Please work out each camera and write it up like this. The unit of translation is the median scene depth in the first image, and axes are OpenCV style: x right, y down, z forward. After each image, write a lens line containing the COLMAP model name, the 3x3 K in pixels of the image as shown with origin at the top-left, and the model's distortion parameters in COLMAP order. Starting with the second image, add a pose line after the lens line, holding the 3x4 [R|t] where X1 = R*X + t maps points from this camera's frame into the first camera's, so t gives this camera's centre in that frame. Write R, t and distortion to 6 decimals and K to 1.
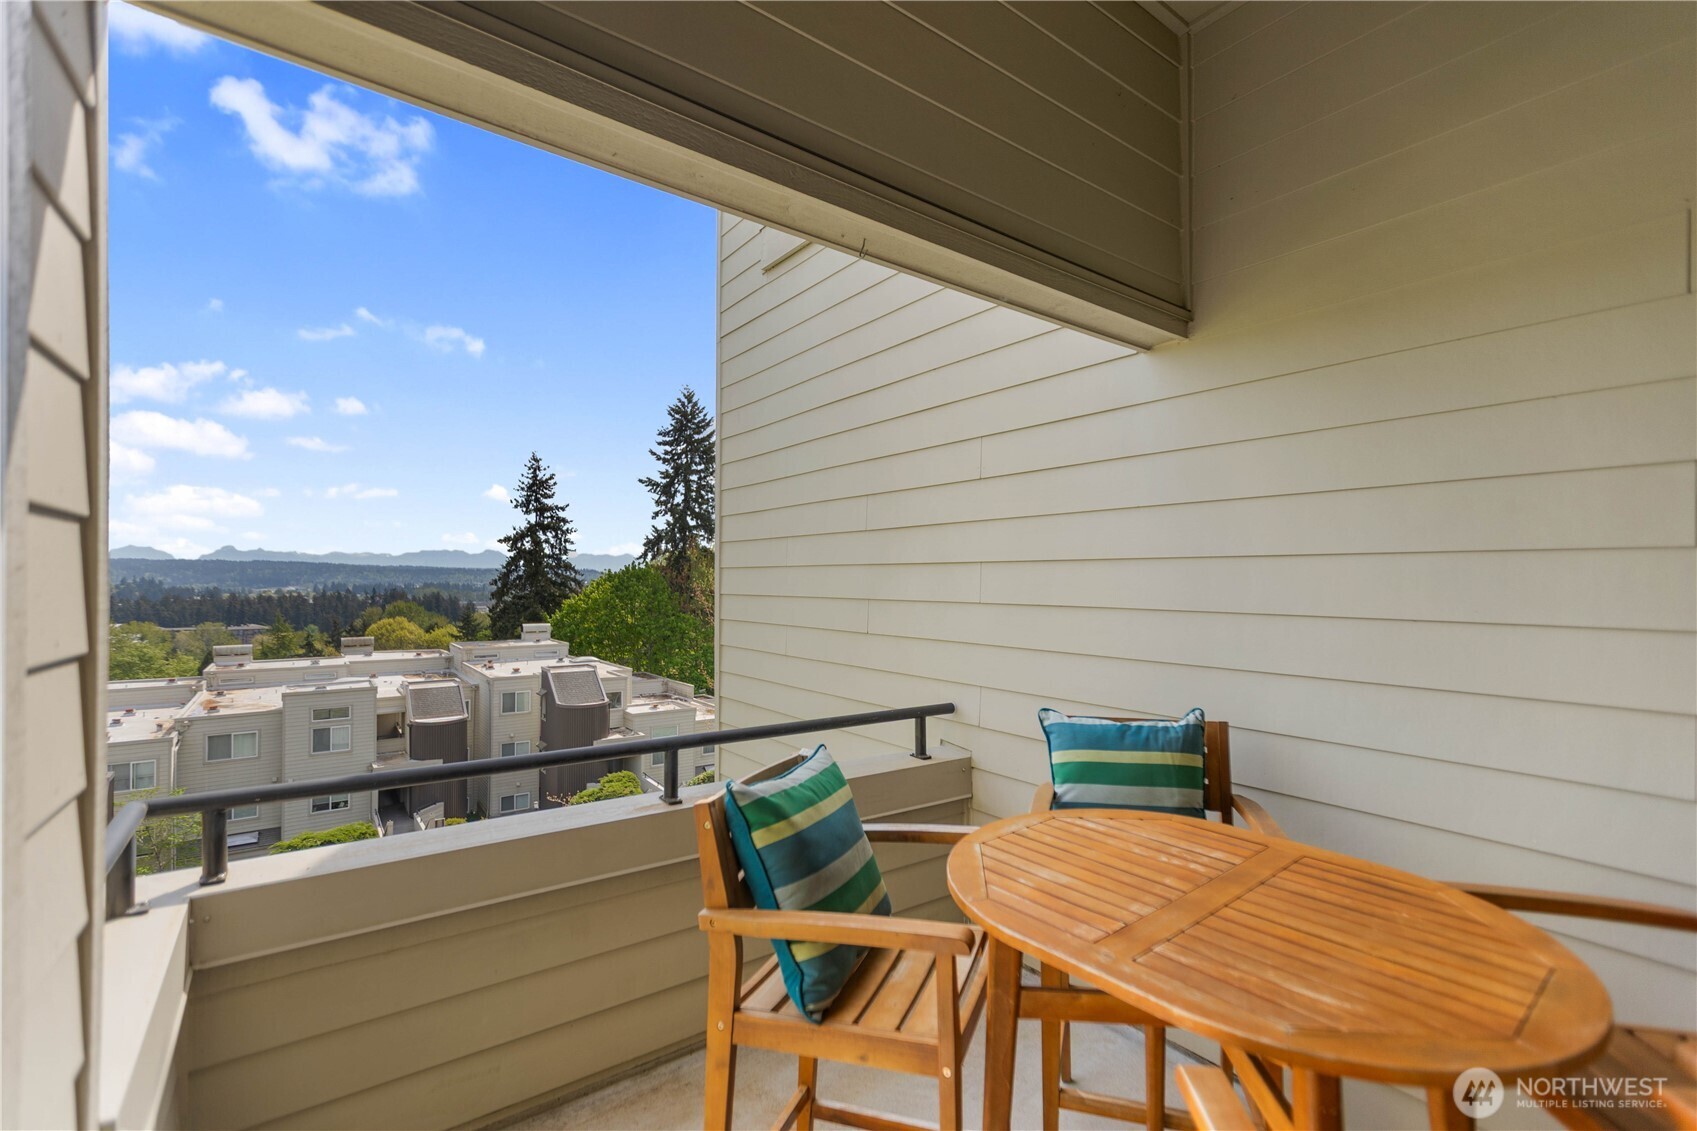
lens RADIAL K [[756.4, 0, 856.9], [0, 756.4, 572.0], [0, 0, 1]] dist [0.006817, -0.002115]
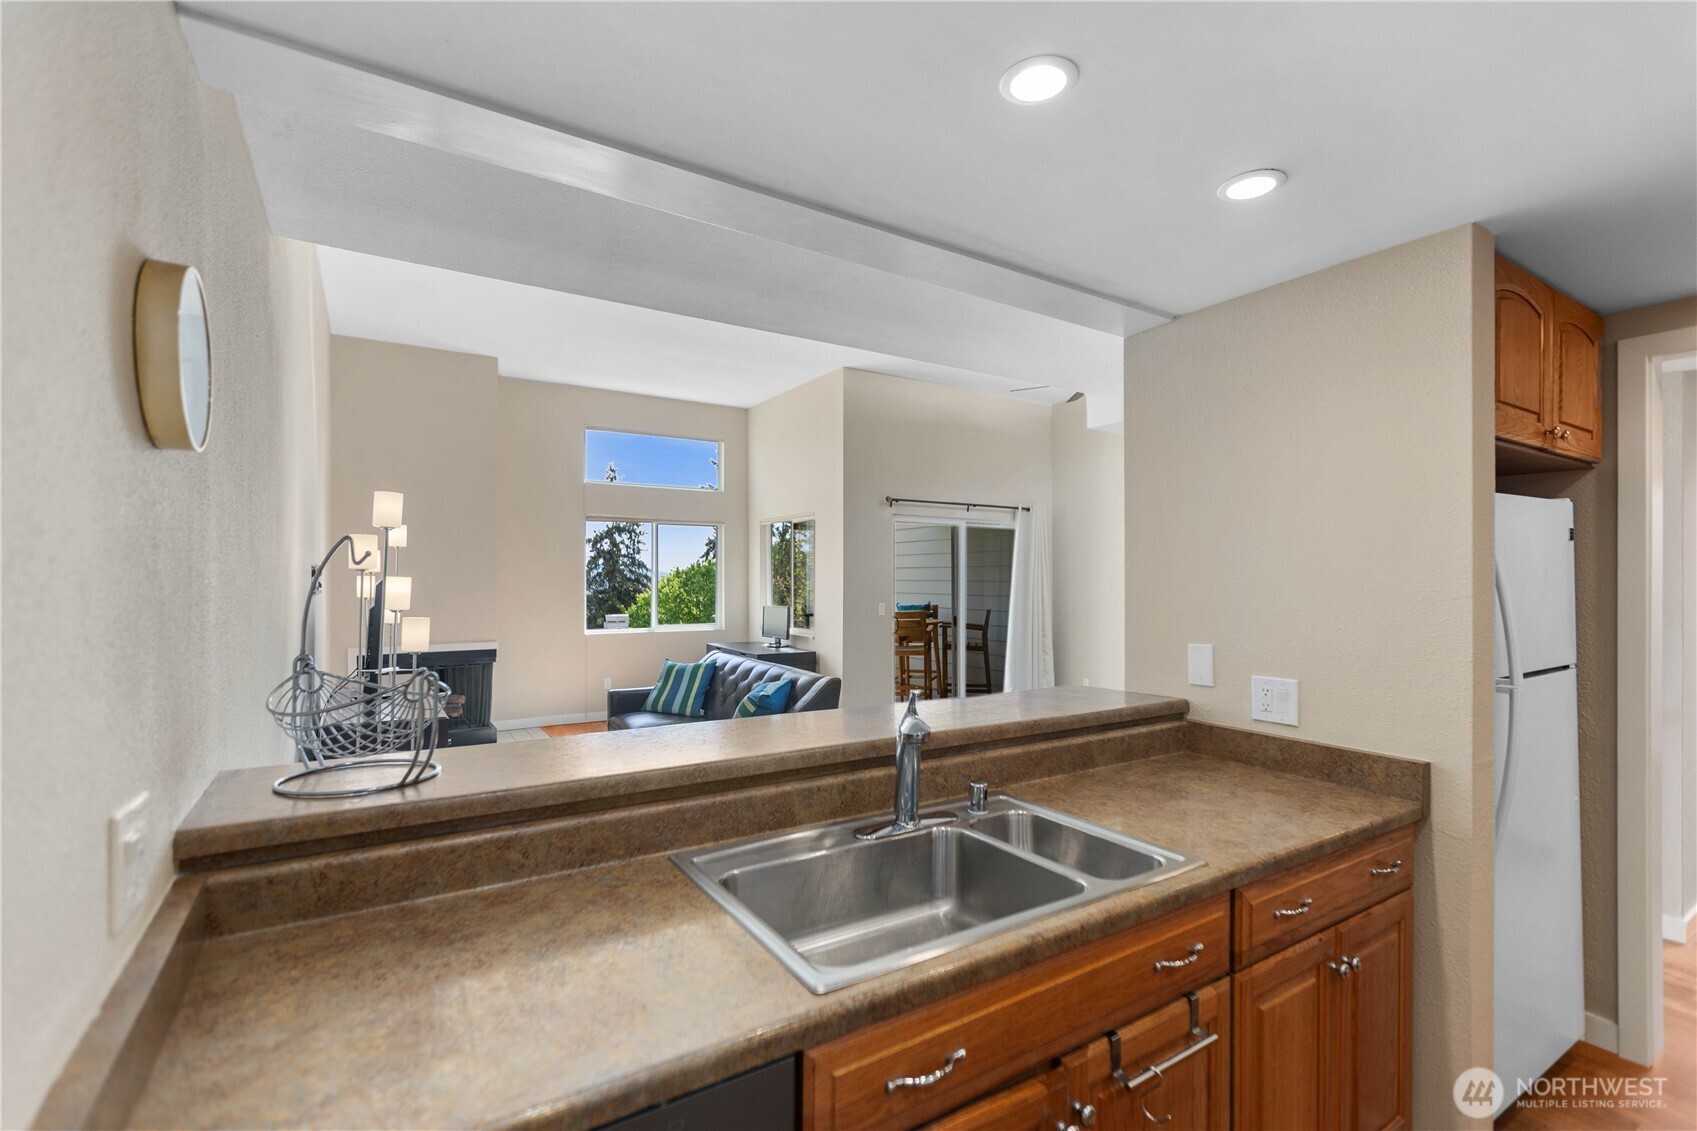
lens RADIAL K [[756.4, 0, 845.9], [0, 756.4, 575.1], [0, 0, 1]] dist [0.006817, -0.002115]
pose [[0.997199, -0.001756, -0.074769, 0.008729], [0.002384, 0.999963, 0.008317, -0.000397], [0.074752, -0.008472, 0.997166, -0.105803]]
